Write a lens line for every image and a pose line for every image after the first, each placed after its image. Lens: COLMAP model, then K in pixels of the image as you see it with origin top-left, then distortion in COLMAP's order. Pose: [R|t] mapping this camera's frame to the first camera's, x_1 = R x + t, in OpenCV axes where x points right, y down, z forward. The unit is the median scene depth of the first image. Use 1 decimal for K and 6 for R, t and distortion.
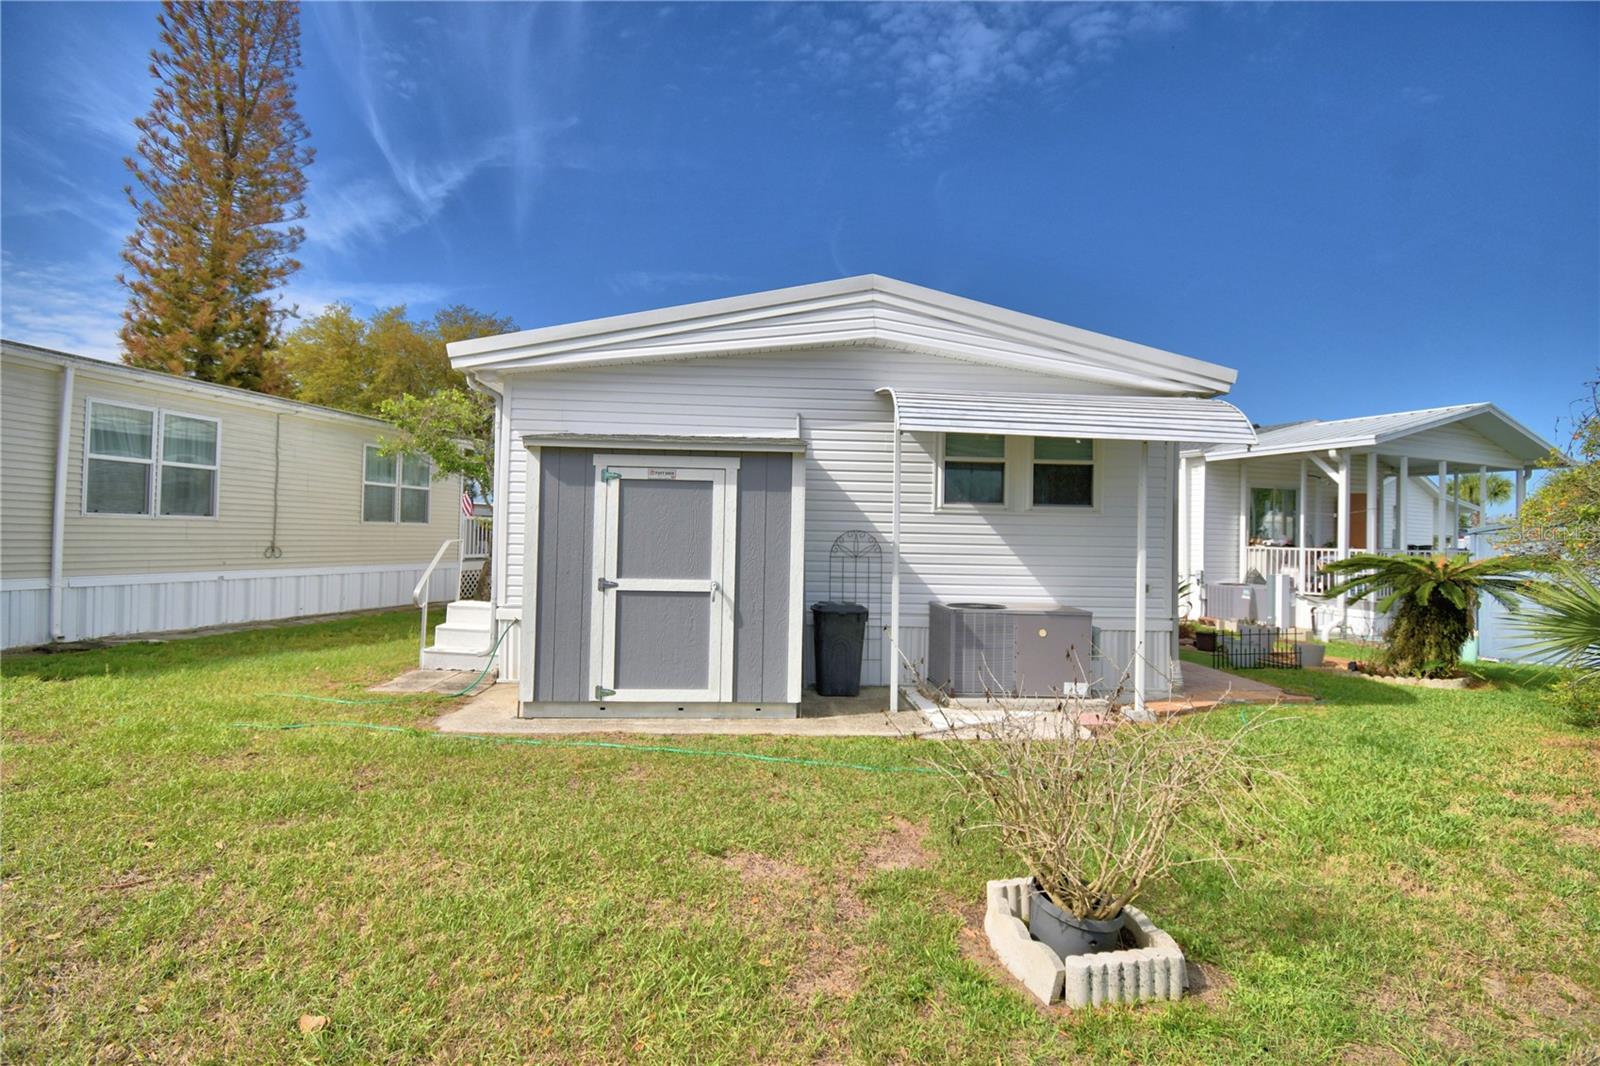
lens RADIAL K [[694.2, 0, 800.0], [0, 694.2, 533.0], [0, 0, 1]] dist [0.000124, -0.000723]
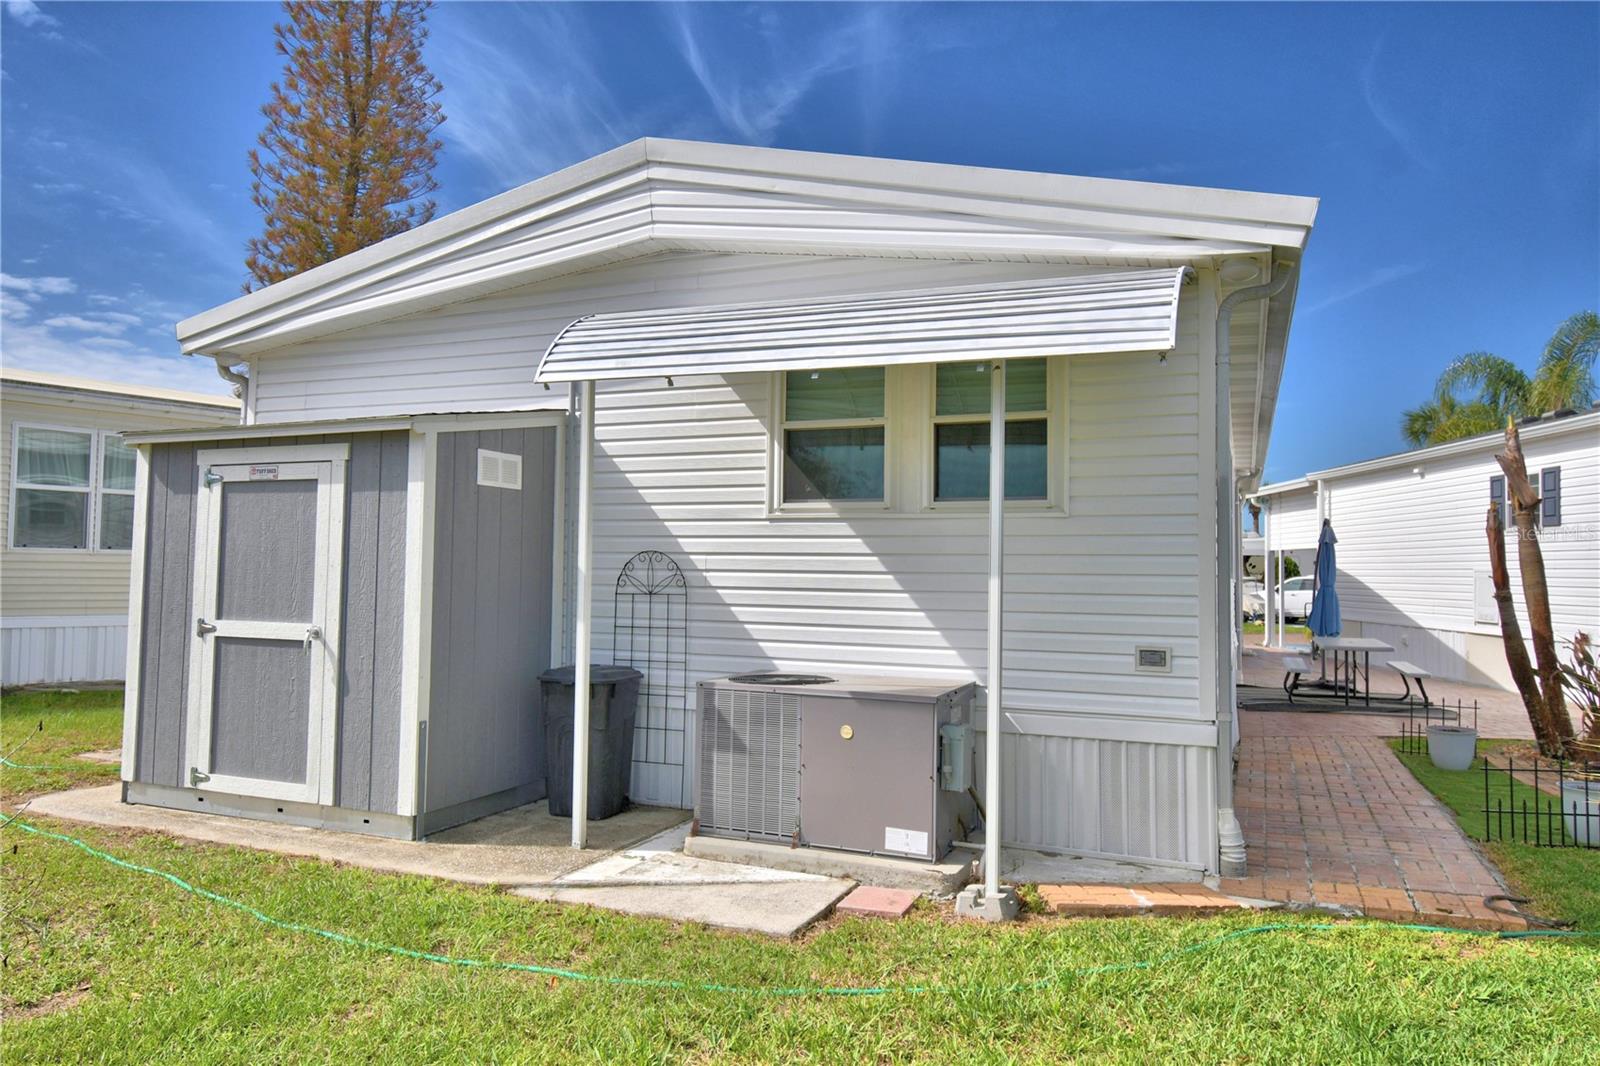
lens RADIAL K [[1058.1, 0, 837.7], [0, 1058.1, 536.4], [0, 0, 1]] dist [0.008209, -0.036444]
pose [[0.908761, -0.023031, -0.416681, 0.696446], [0.007637, 0.999226, -0.038576, 0.023332], [0.417247, 0.031874, 0.908234, 0.240026]]
